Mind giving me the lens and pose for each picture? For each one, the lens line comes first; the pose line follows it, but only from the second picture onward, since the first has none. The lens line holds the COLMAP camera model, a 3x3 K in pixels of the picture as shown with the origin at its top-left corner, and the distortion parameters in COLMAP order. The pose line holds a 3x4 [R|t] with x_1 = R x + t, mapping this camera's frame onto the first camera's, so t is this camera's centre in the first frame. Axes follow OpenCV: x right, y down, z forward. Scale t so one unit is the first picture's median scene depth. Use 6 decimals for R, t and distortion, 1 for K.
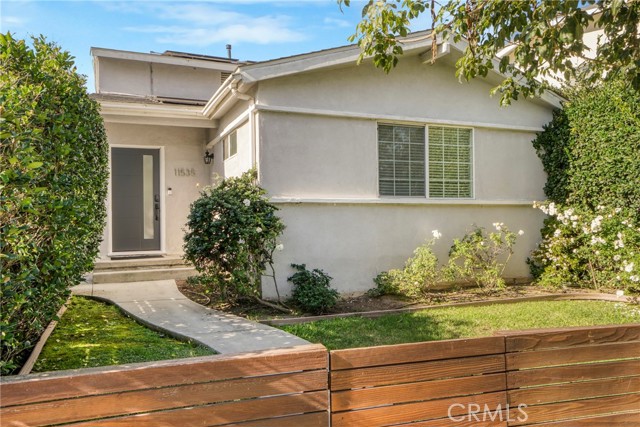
lens RADIAL K [[504.2, 0, 319.8], [0, 504.2, 215.6], [0, 0, 1]] dist [0.009679, -0.003238]
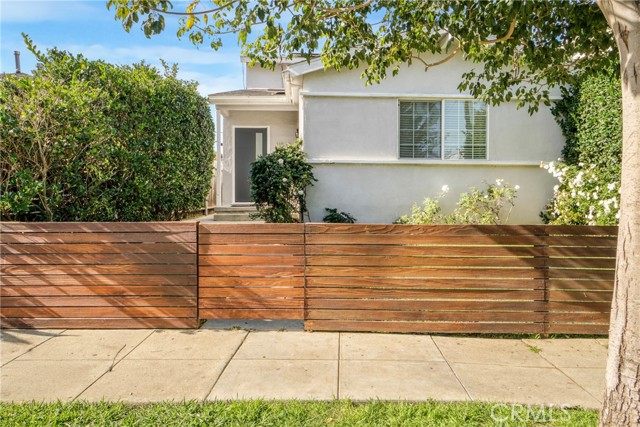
lens RADIAL K [[445.9, 0, 320.5], [0, 445.9, 210.7], [0, 0, 1]] dist [-0.001061, 0.000547]
pose [[0.942144, 0.026775, -0.334138, 0.309706], [-0.010413, 0.998661, 0.050665, 0.039227], [0.335047, -0.044255, 0.941161, -0.133685]]
